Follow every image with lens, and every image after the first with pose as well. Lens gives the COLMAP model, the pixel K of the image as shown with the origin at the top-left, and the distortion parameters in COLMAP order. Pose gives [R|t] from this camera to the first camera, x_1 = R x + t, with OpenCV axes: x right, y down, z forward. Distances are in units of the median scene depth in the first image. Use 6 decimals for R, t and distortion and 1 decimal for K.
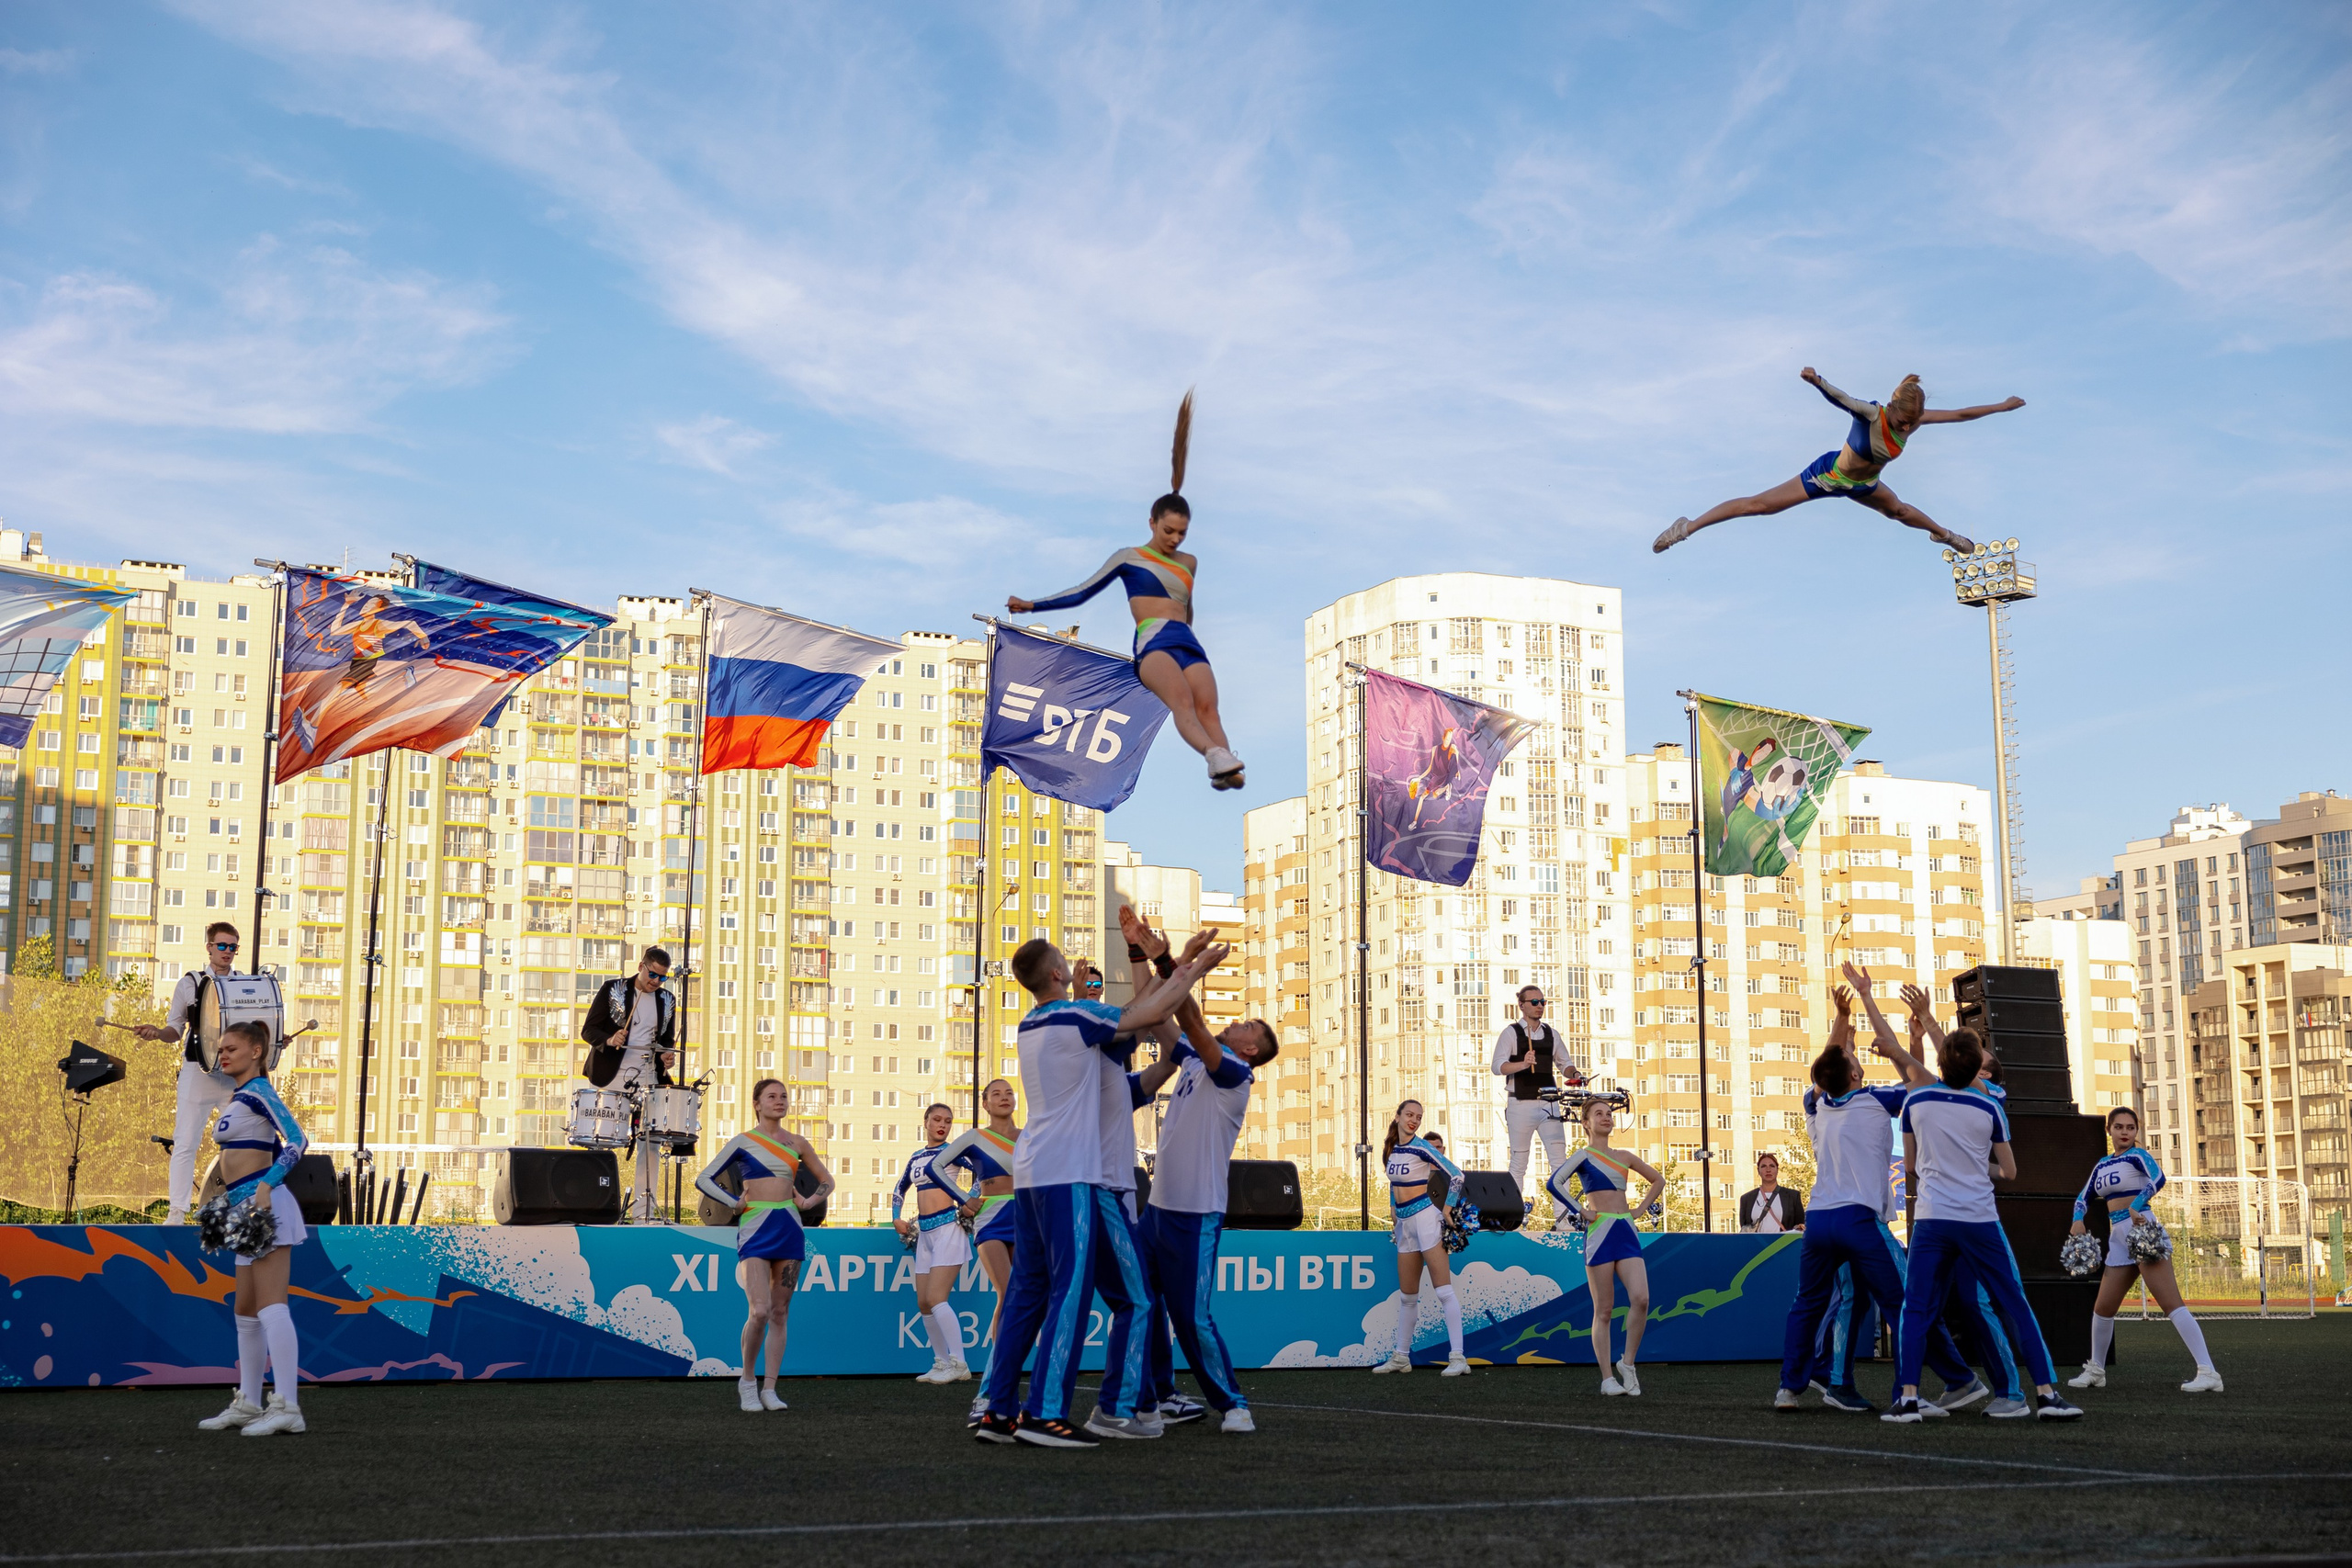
lens RADIAL K [[3076.4, 0, 1159.0], [0, 3076.4, 775.4], [0, 0, 1]] dist [0.045931, 0.000000]
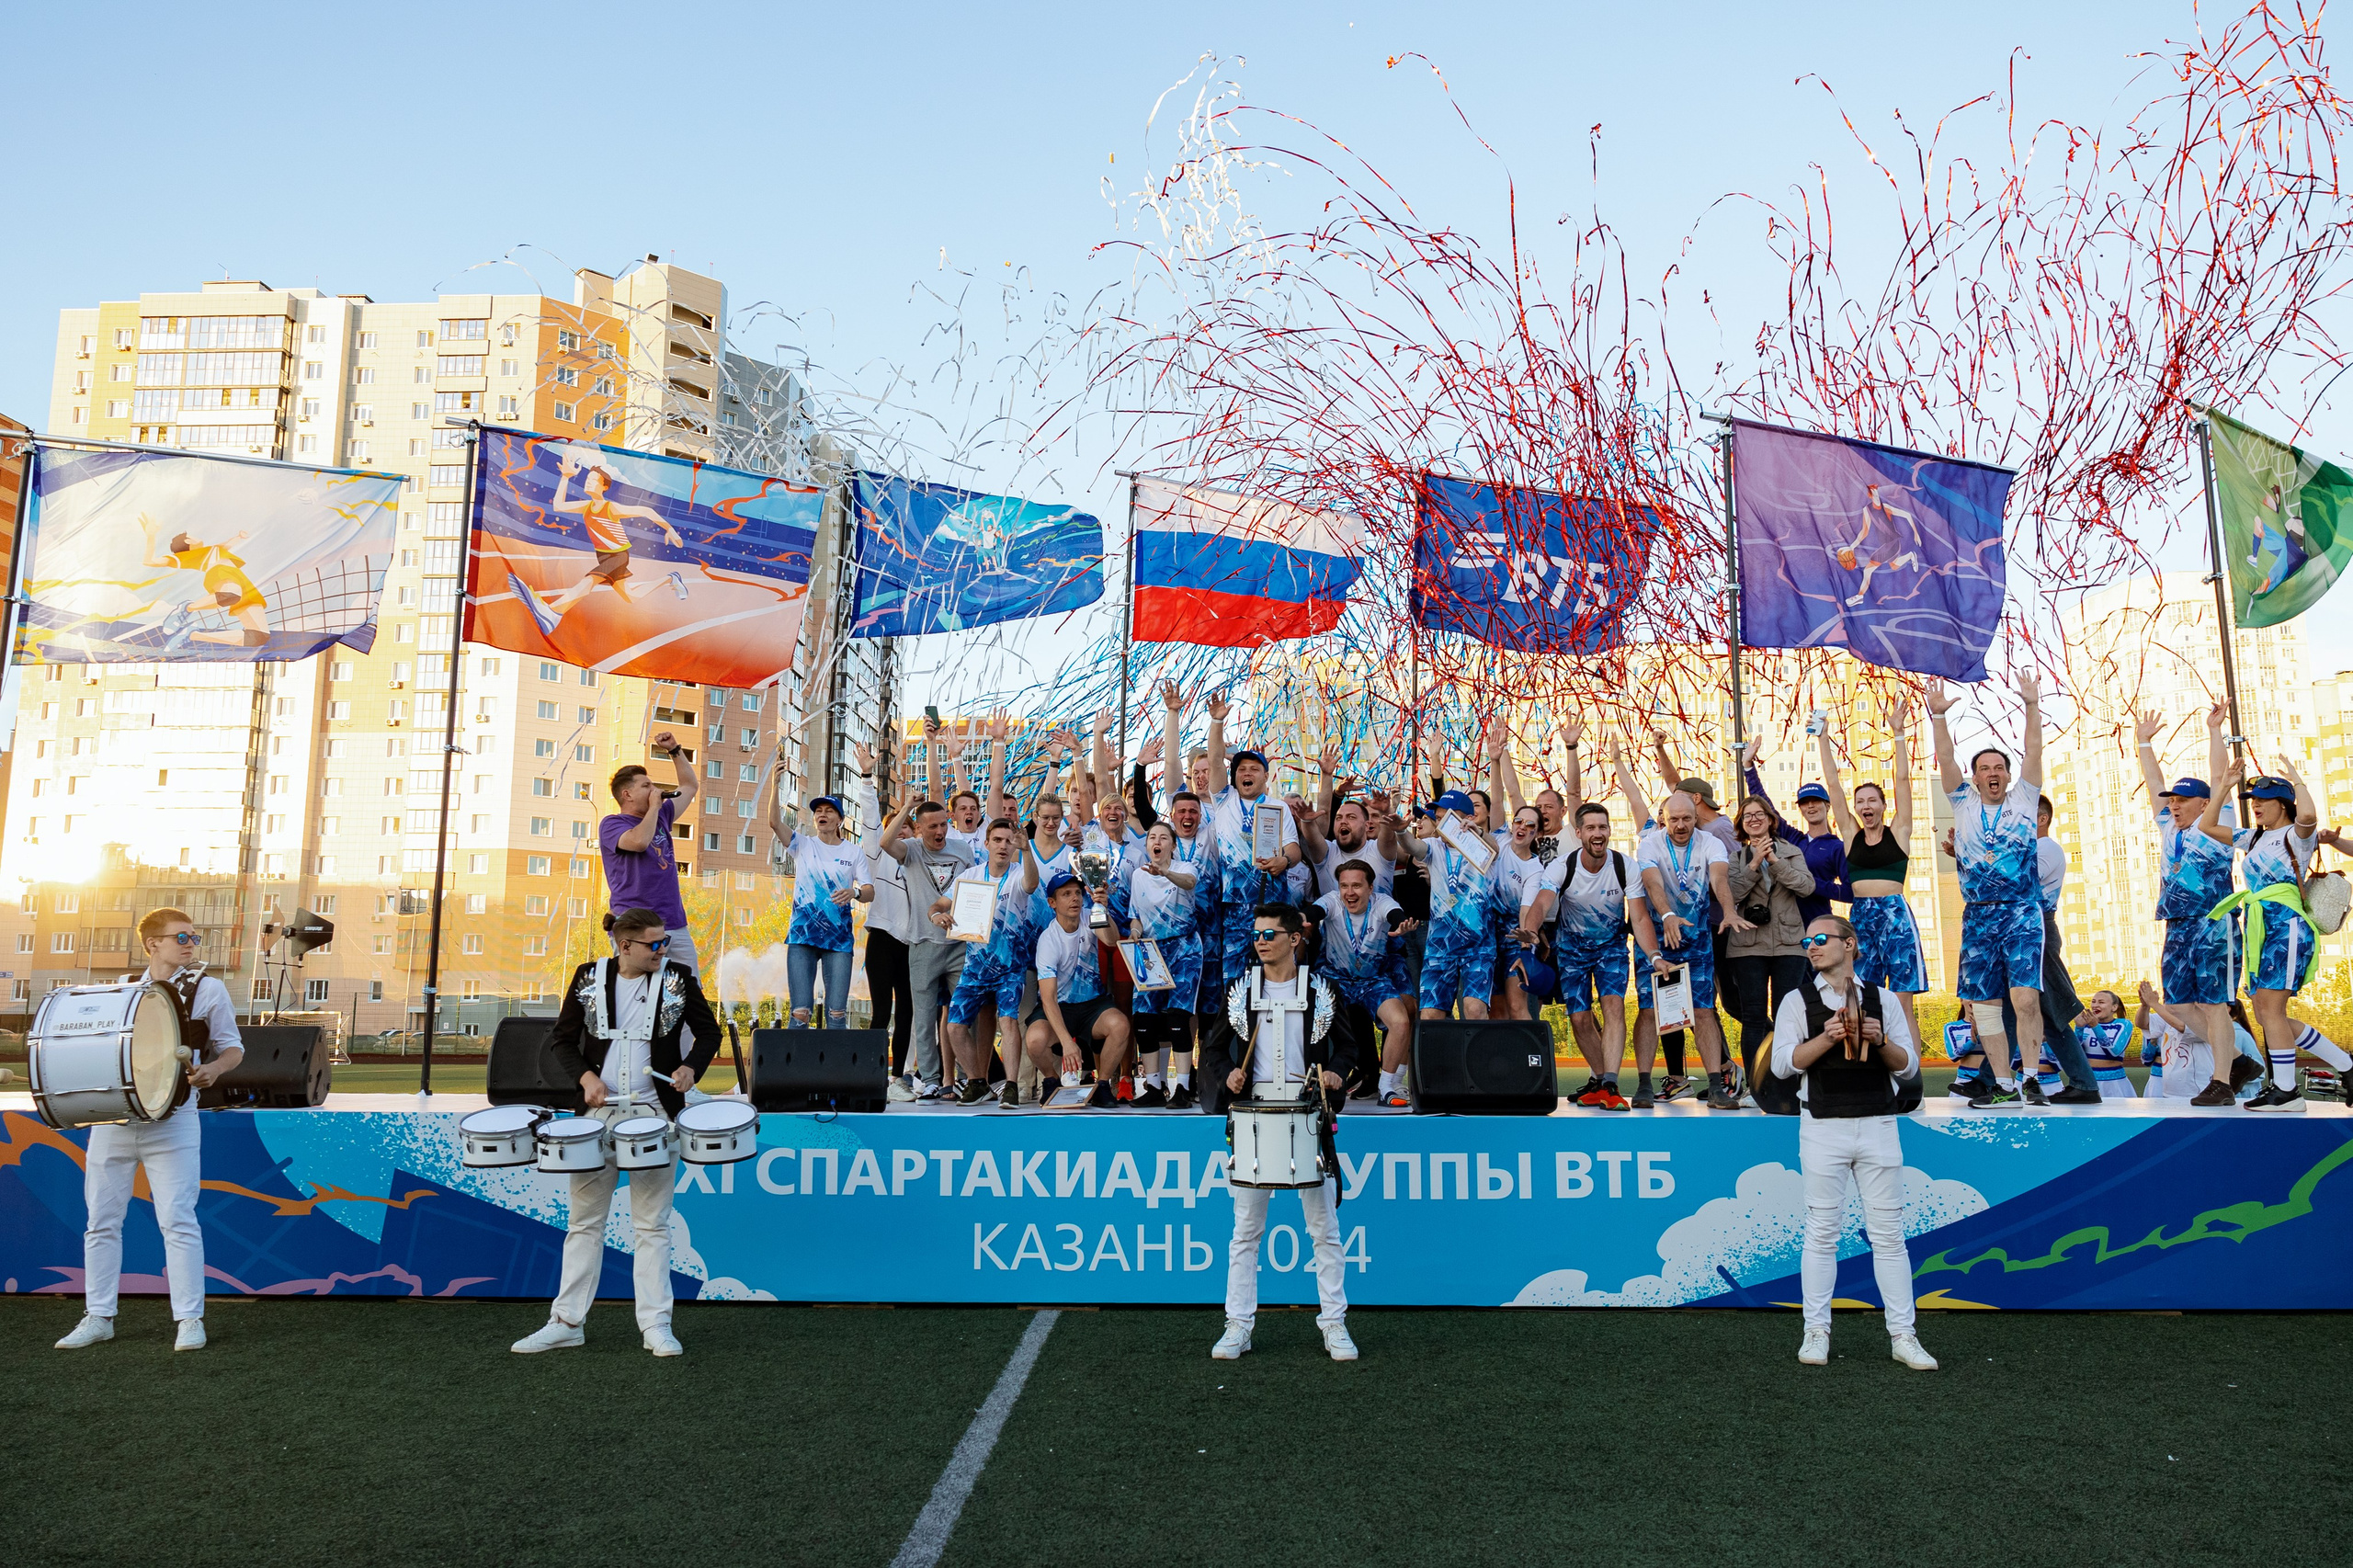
lens RADIAL K [[1699.5, 0, 1173.9], [0, 1699.5, 806.8], [0, 0, 1]] dist [-0.000293, 0.005568]
pose [[0.892424, -0.060812, -0.447081, 0.148869], [0.069383, 0.997586, 0.002803, 0.067264], [0.445831, -0.033521, 0.894489, 0.602013]]
